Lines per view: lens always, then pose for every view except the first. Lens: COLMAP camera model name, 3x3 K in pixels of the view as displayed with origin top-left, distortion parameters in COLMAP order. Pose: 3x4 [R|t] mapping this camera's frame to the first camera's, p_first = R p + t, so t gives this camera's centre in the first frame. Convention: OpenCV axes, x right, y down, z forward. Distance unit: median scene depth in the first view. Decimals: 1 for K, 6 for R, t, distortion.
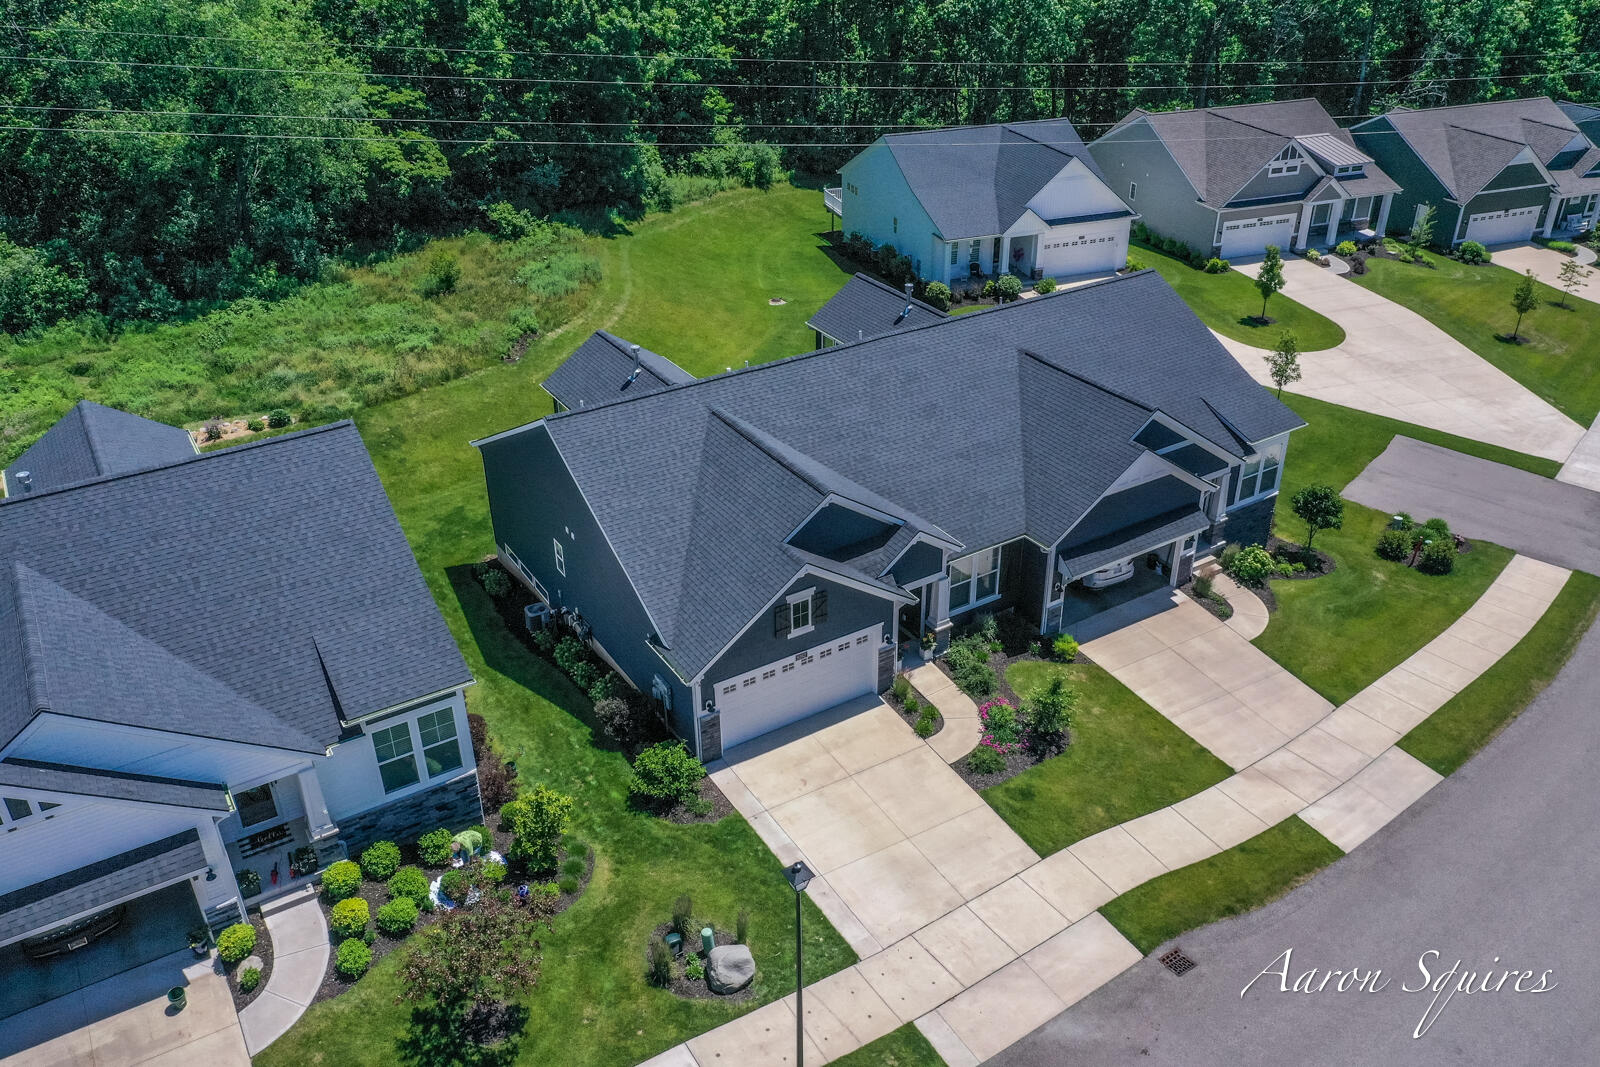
lens RADIAL K [[1267.7, 0, 796.5], [0, 1267.7, 530.3], [0, 0, 1]] dist [-0.000586, 0.007686]
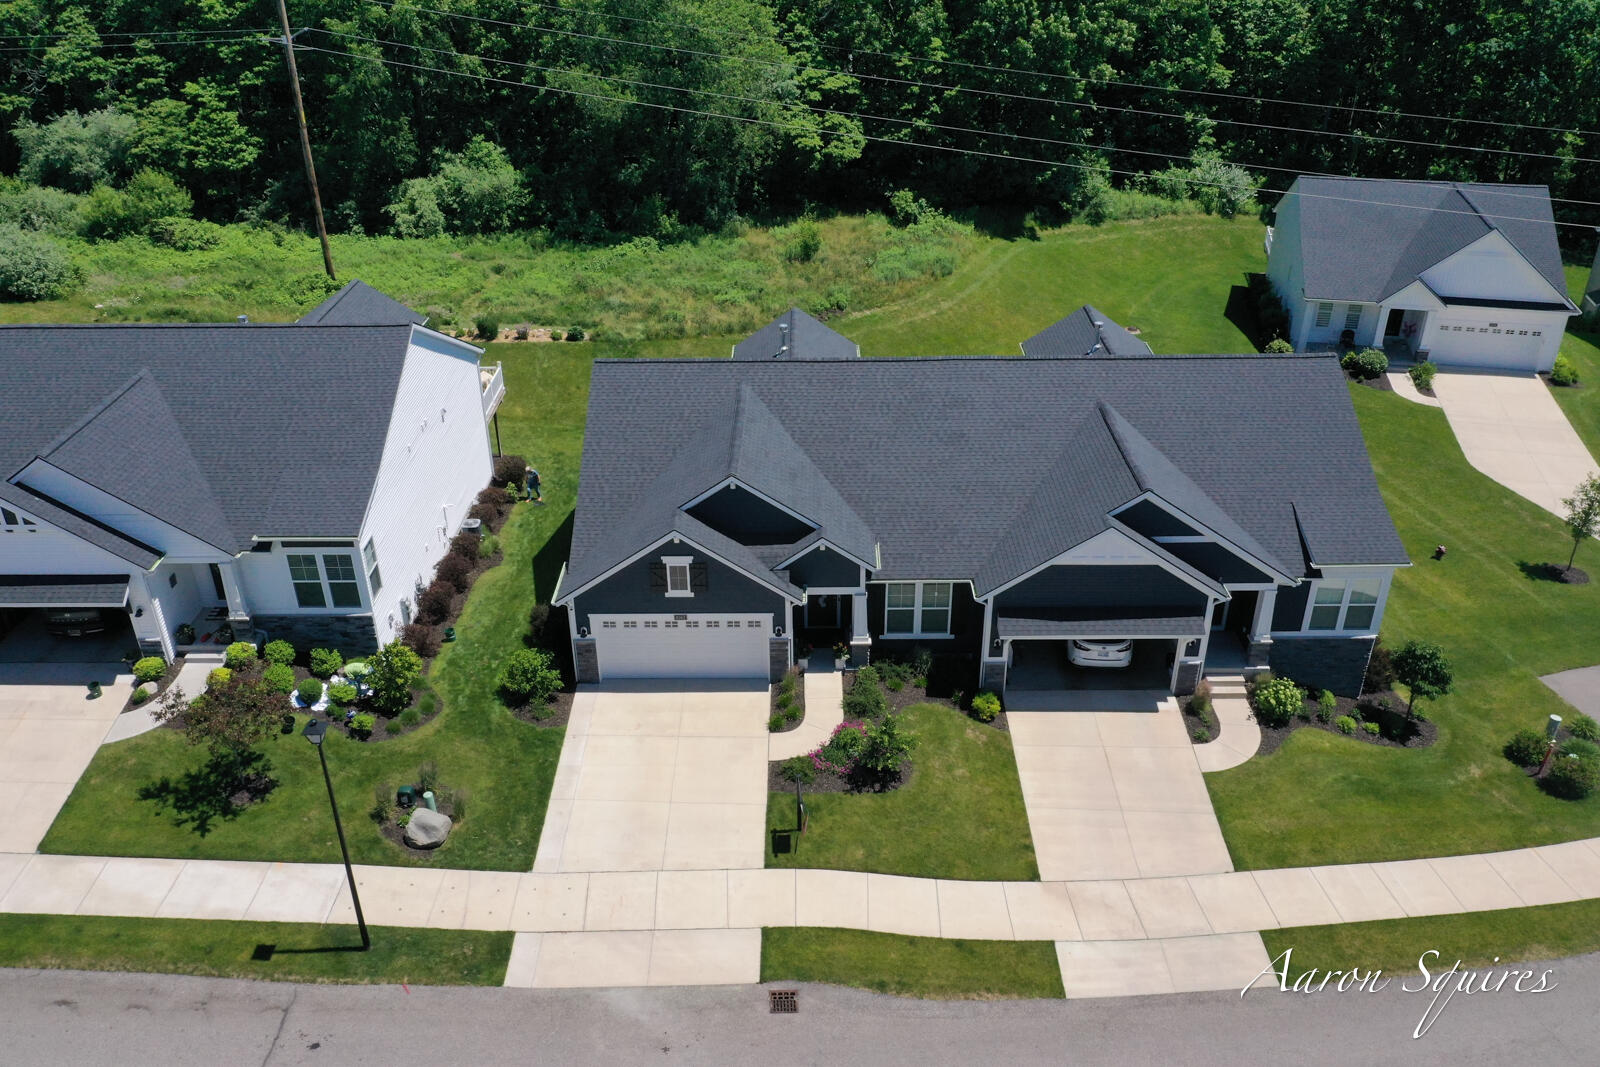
lens RADIAL K [[1267.7, 0, 791.9], [0, 1267.7, 538.1], [0, 0, 1]] dist [-0.000586, 0.007686]
pose [[0.844792, 0.266601, -0.463951, 0.500390], [-0.263723, 0.961869, 0.072515, -0.060482], [0.465592, 0.061094, 0.882888, 0.080483]]
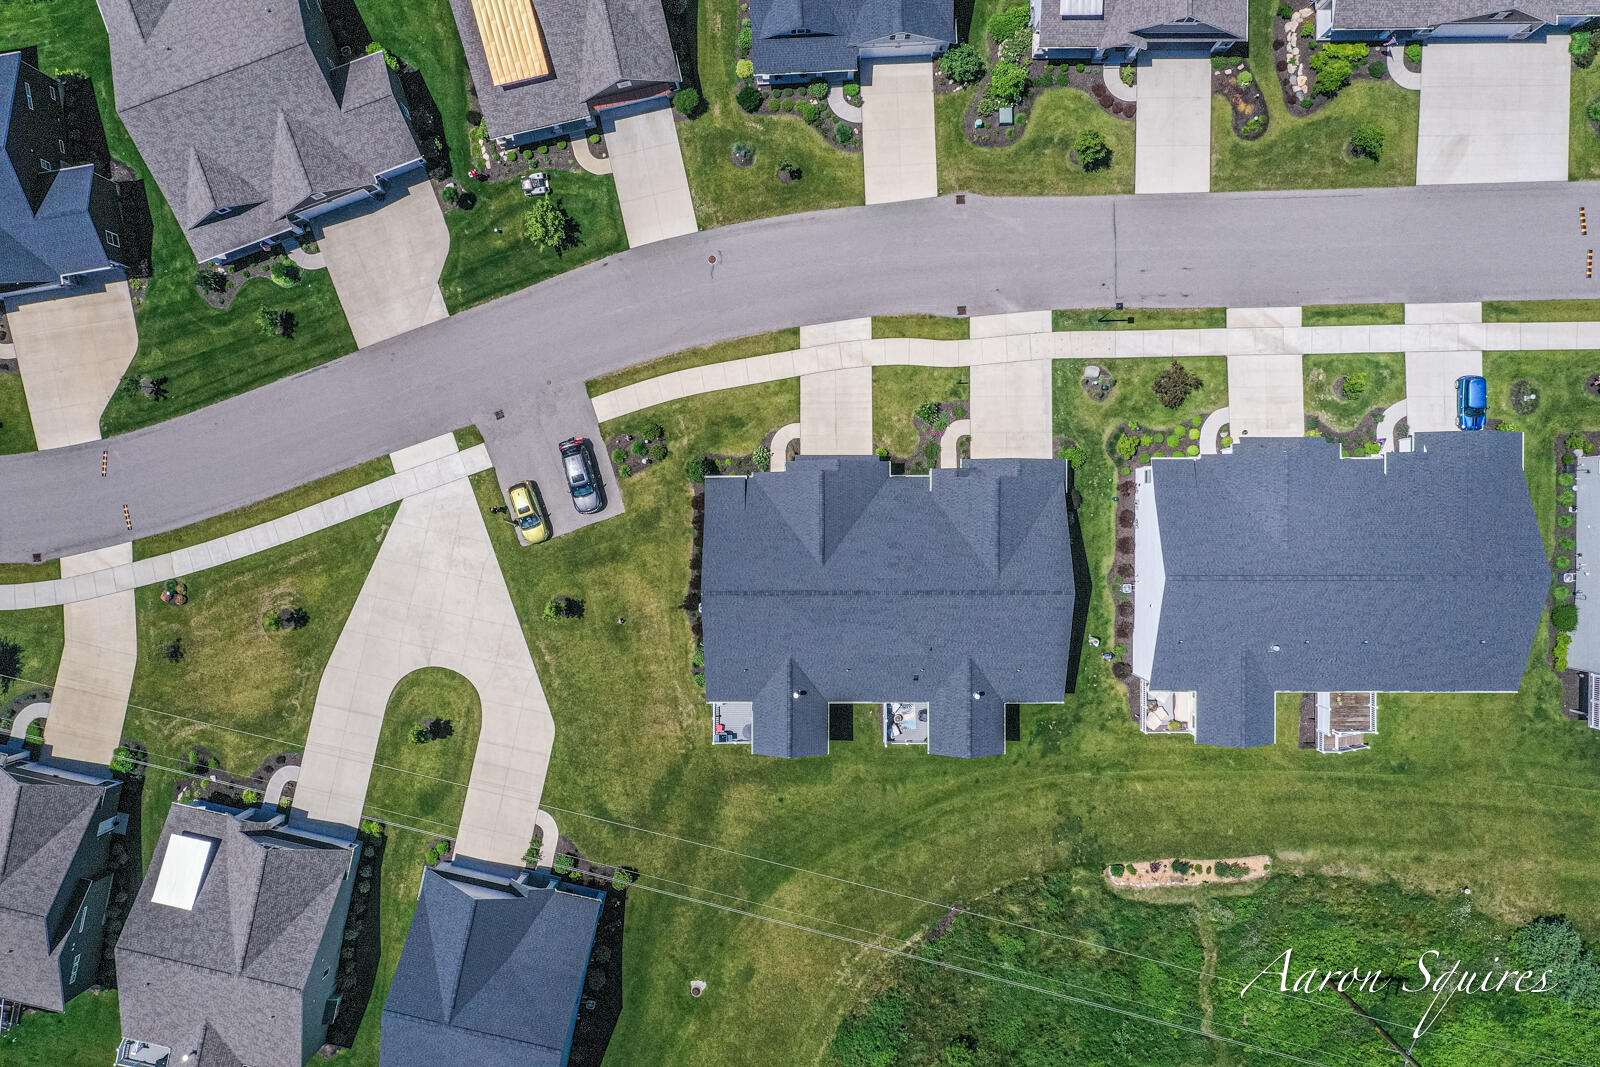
lens RADIAL K [[1267.7, 0, 784.7], [0, 1267.7, 533.1], [0, 0, 1]] dist [-0.000586, 0.007686]
pose [[-0.850528, -0.525678, 0.016282, 0.249134], [0.281482, -0.428841, 0.858408, -2.027009], [-0.444264, 0.734683, 0.512710, -0.006057]]
